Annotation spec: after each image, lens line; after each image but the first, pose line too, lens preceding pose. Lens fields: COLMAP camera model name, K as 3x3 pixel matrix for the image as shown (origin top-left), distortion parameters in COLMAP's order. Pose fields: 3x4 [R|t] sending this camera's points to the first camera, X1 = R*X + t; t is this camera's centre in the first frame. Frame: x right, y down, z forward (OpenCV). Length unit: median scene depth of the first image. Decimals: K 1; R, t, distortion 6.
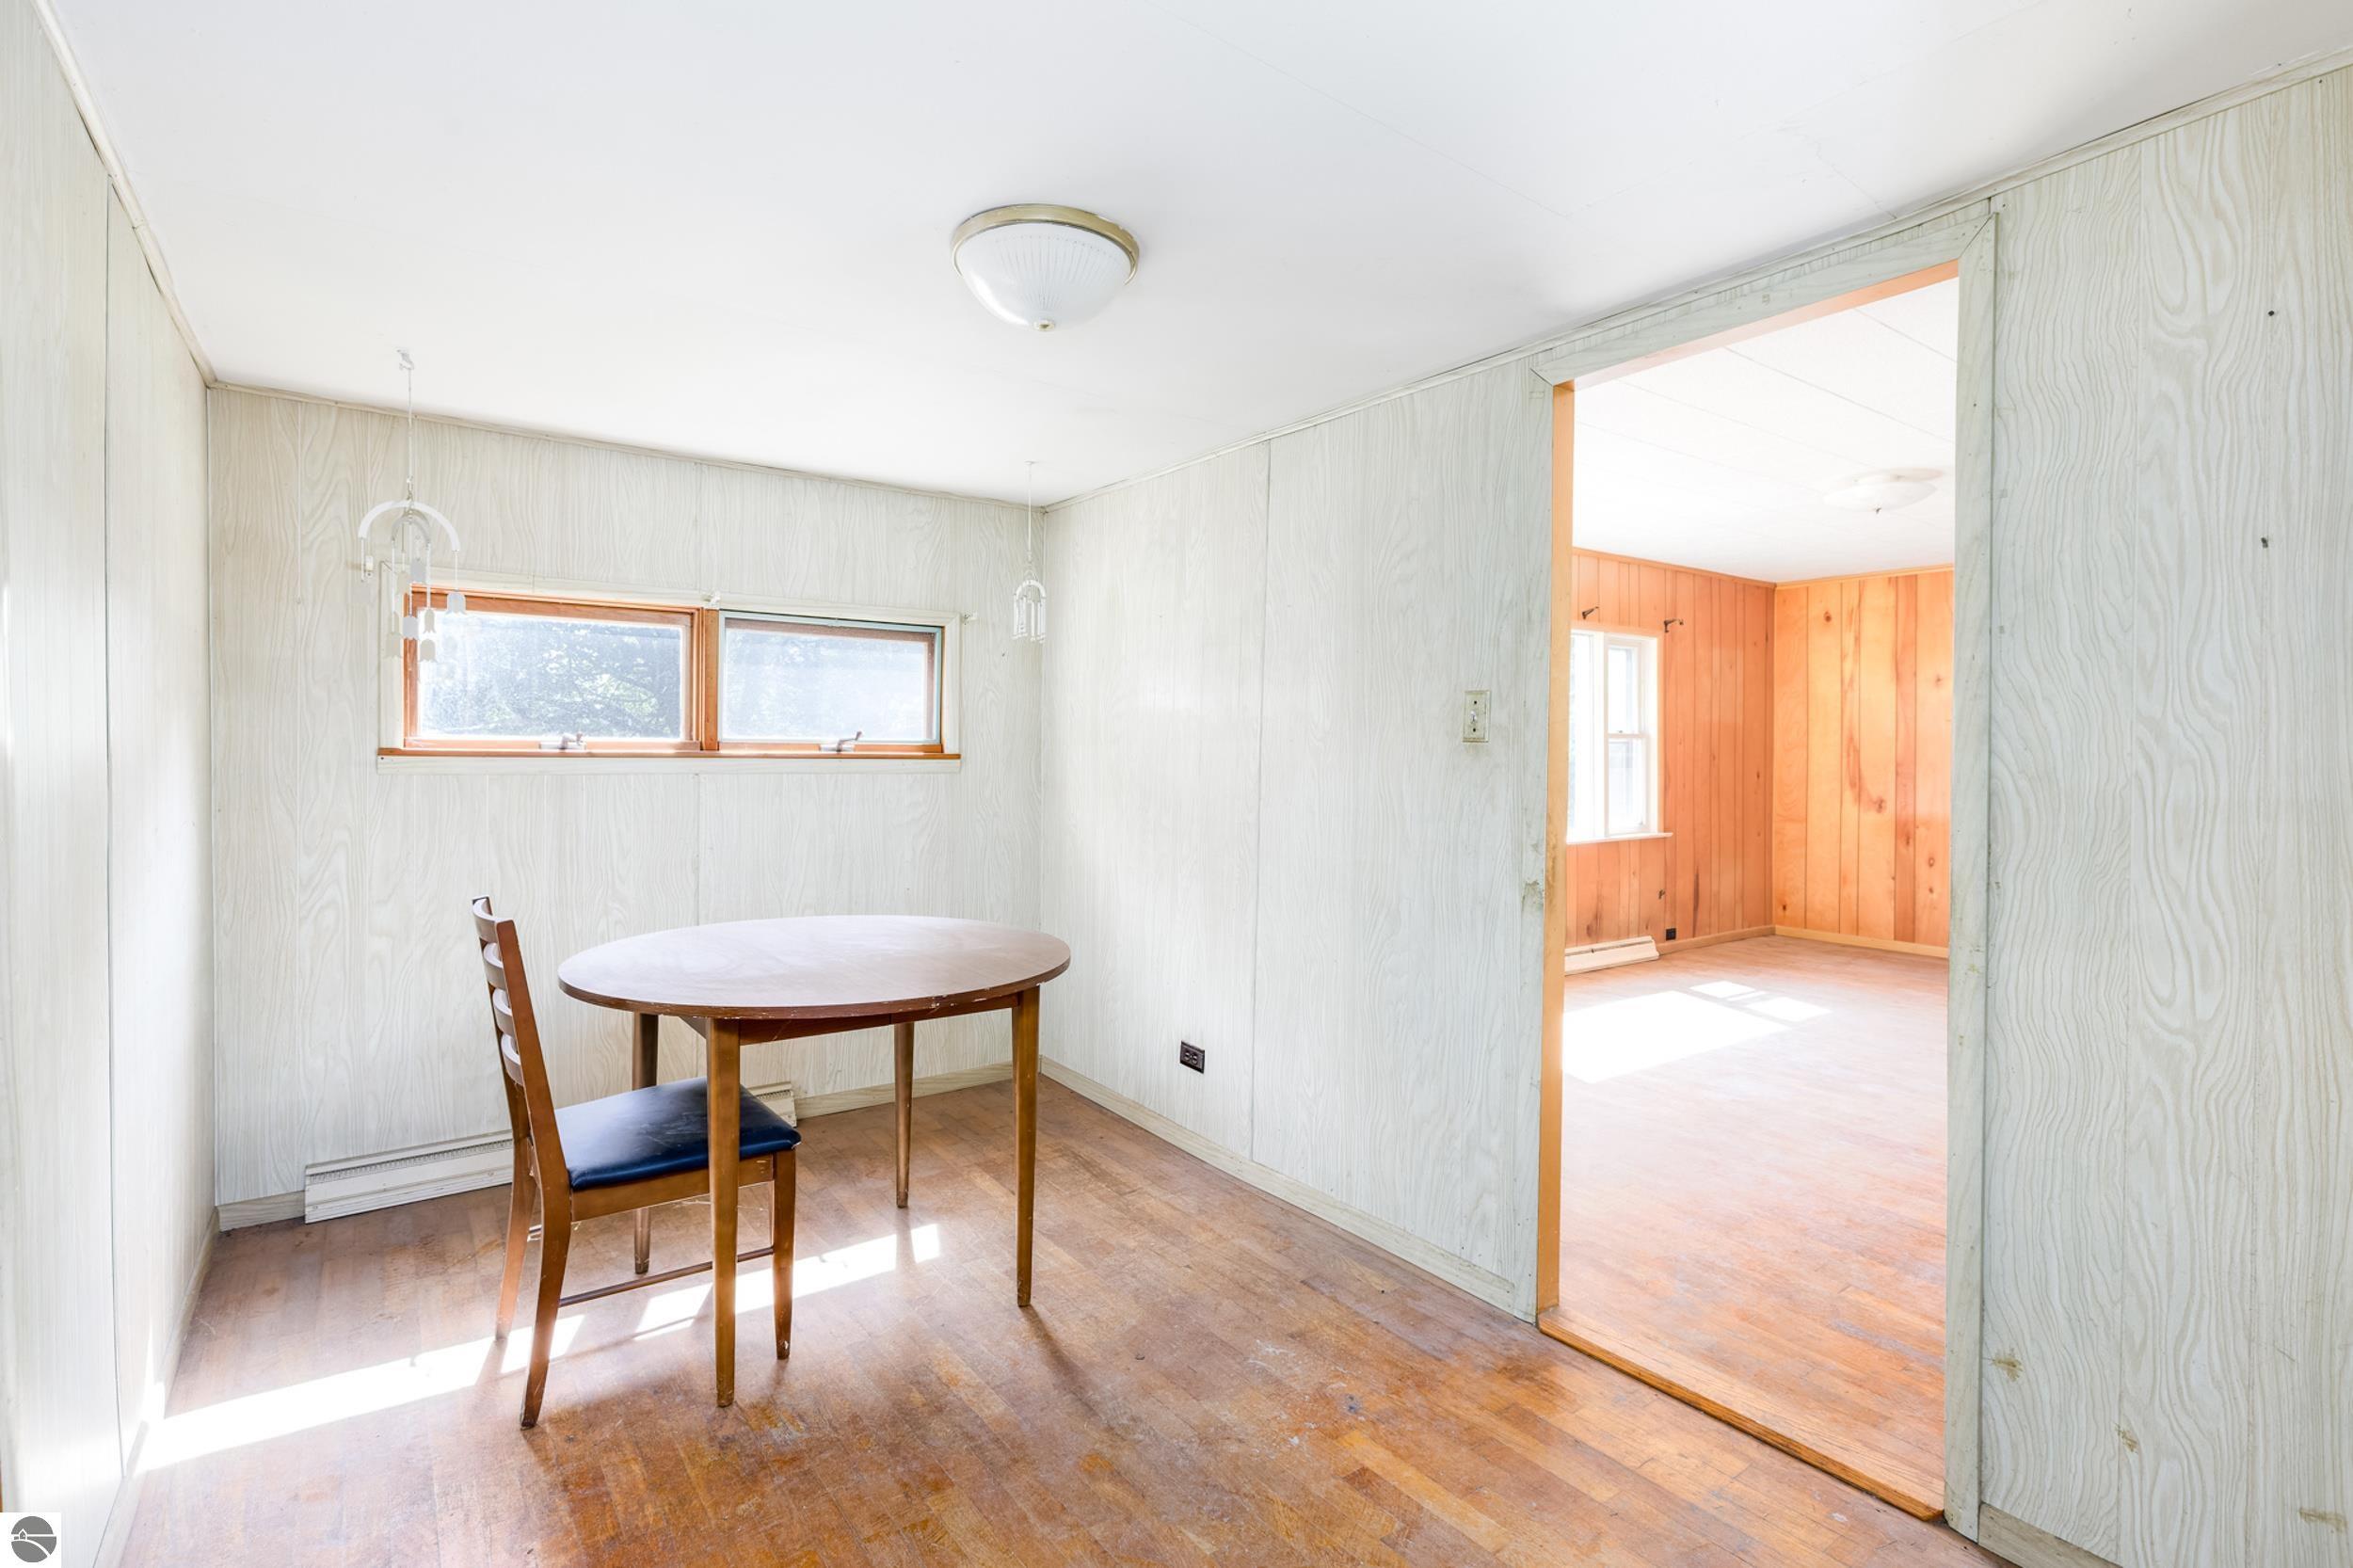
lens RADIAL K [[1072.9, 0, 1166.5], [0, 1072.9, 767.0], [0, 0, 1]] dist [0.001637, 0.000201]
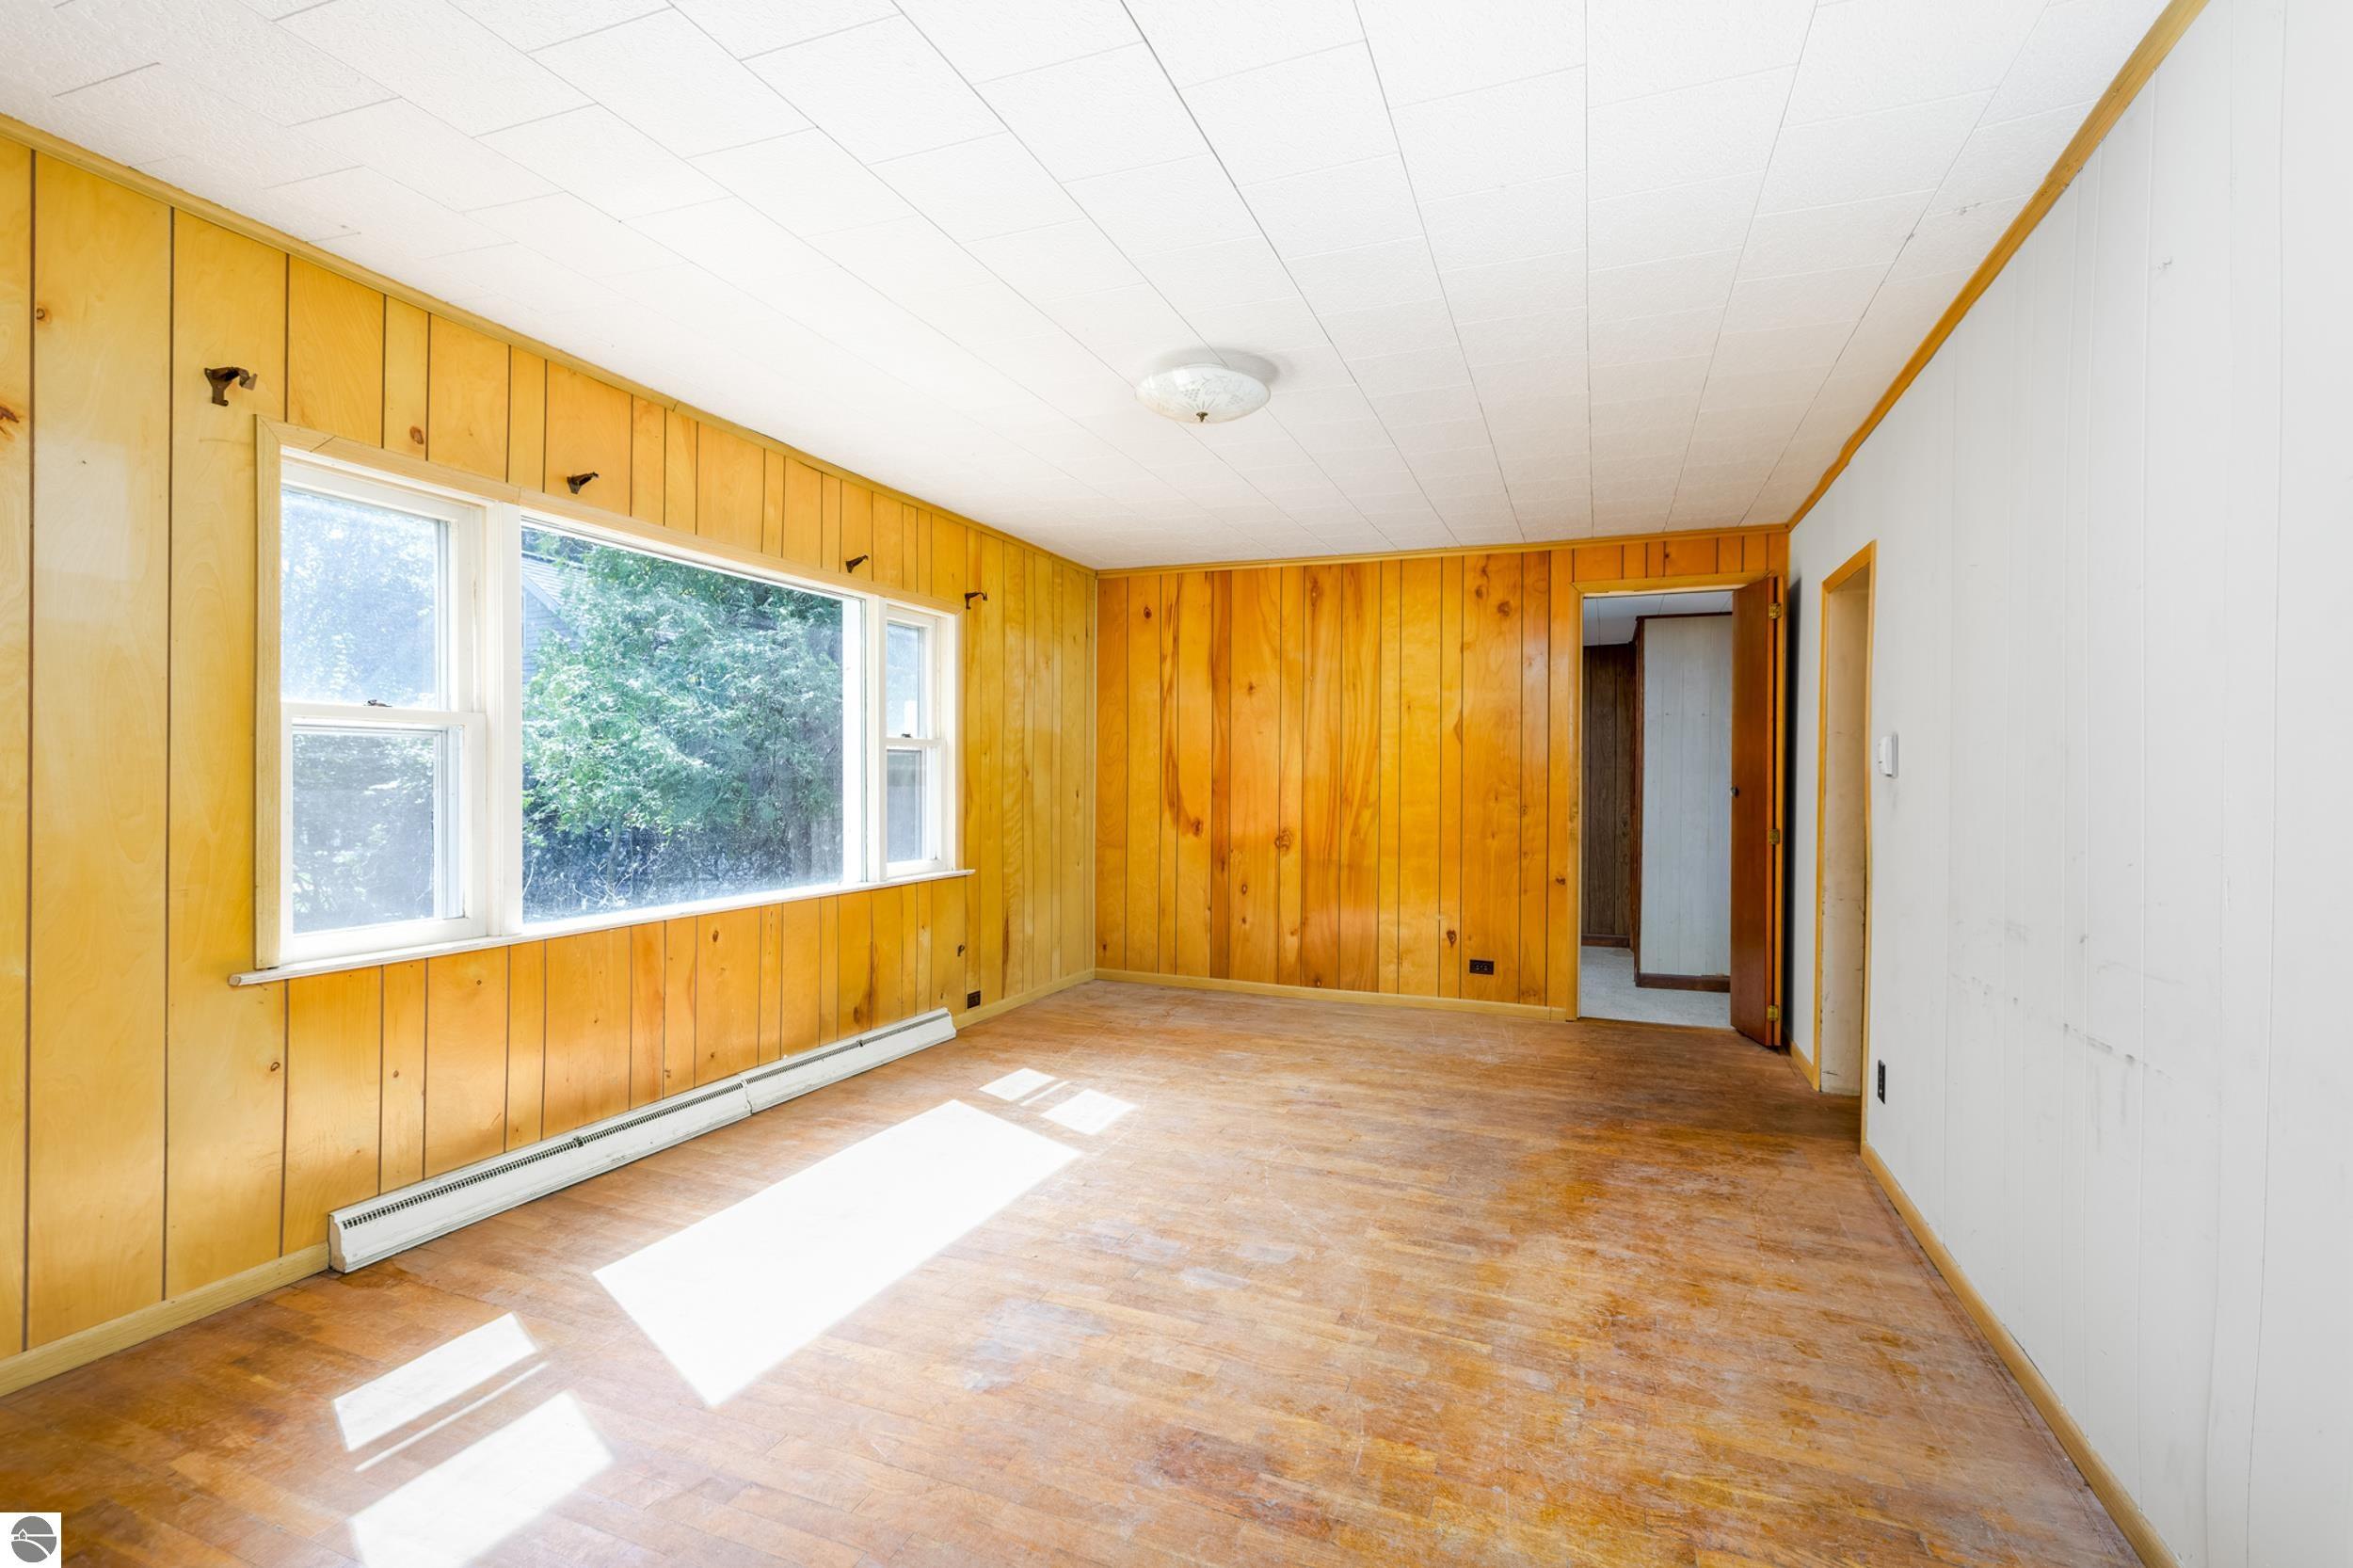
lens RADIAL K [[1072.9, 0, 1170.7], [0, 1072.9, 781.7], [0, 0, 1]] dist [0.001637, 0.000201]
pose [[0.842760, 0.002970, 0.538281, 0.171745], [0.000029, 0.999985, -0.005563, 0.002909], [-0.538289, 0.004704, 0.842747, 0.269444]]
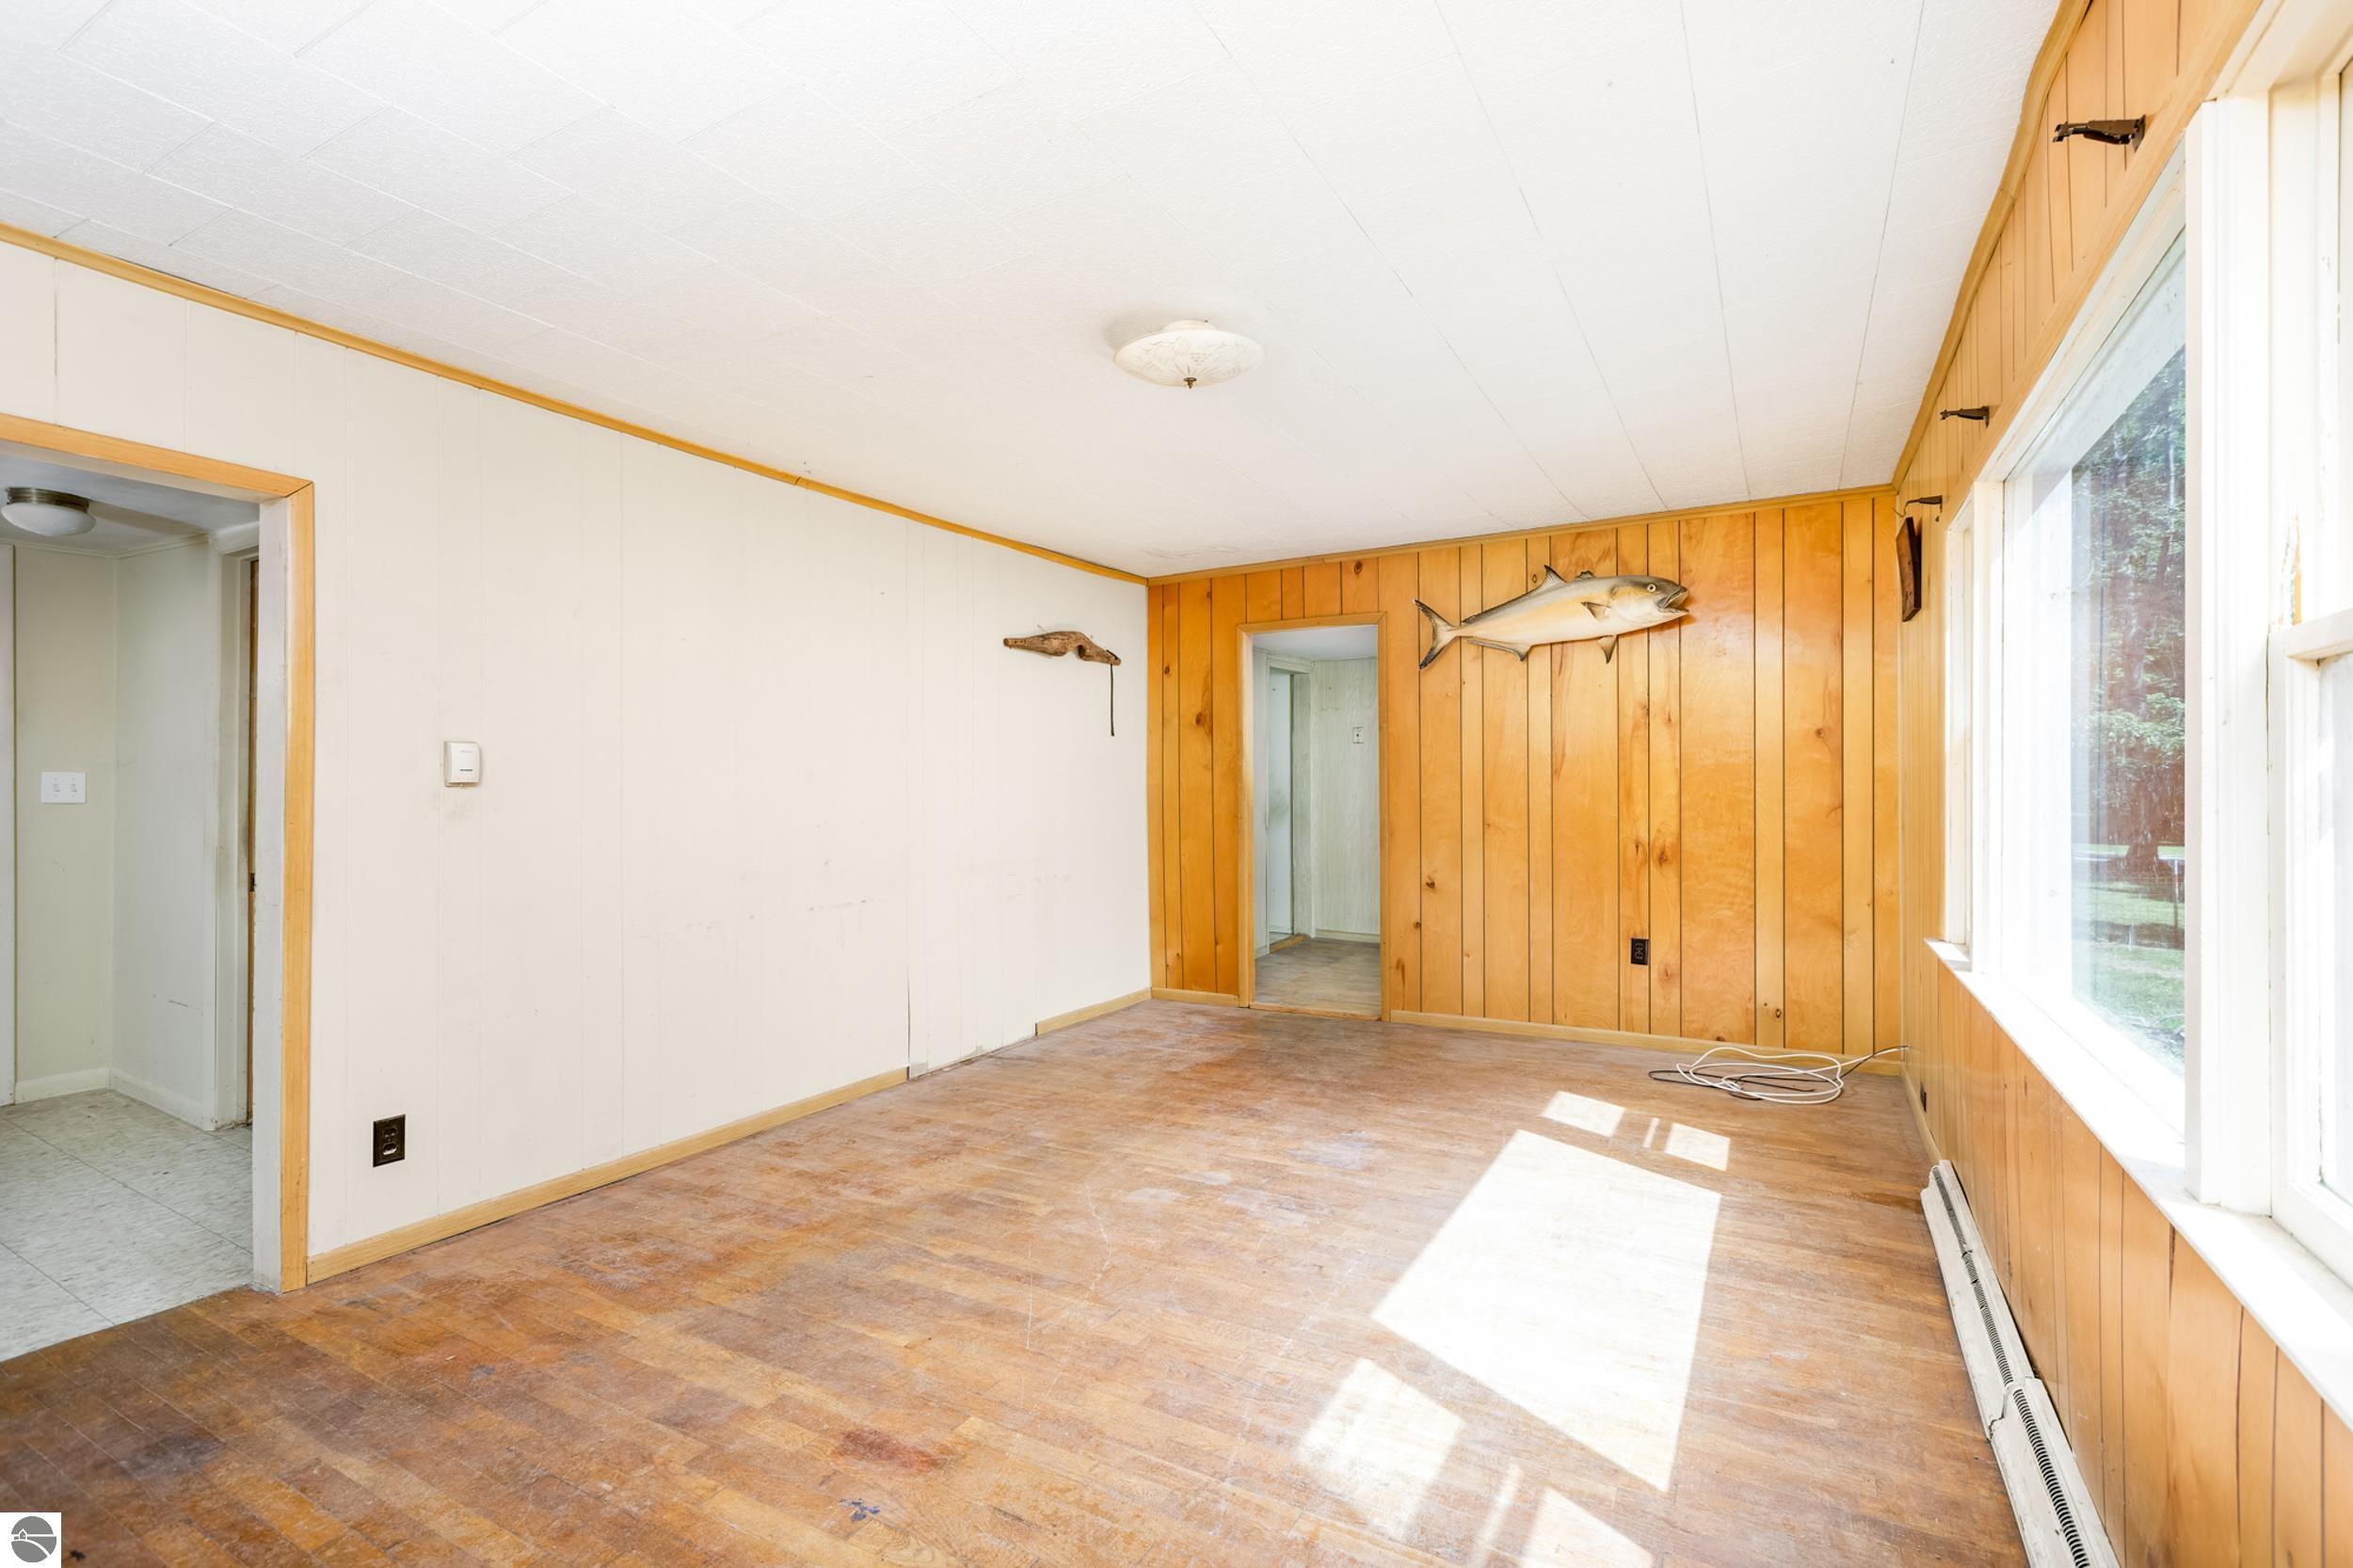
lens RADIAL K [[1072.9, 0, 1178.7], [0, 1072.9, 781.2], [0, 0, 1]] dist [0.001637, 0.000201]
pose [[-0.909124, 0.000669, -0.416525, 0.591131], [-0.003022, 0.999962, 0.008202, -0.007629], [0.416514, 0.008715, -0.909087, 0.997073]]
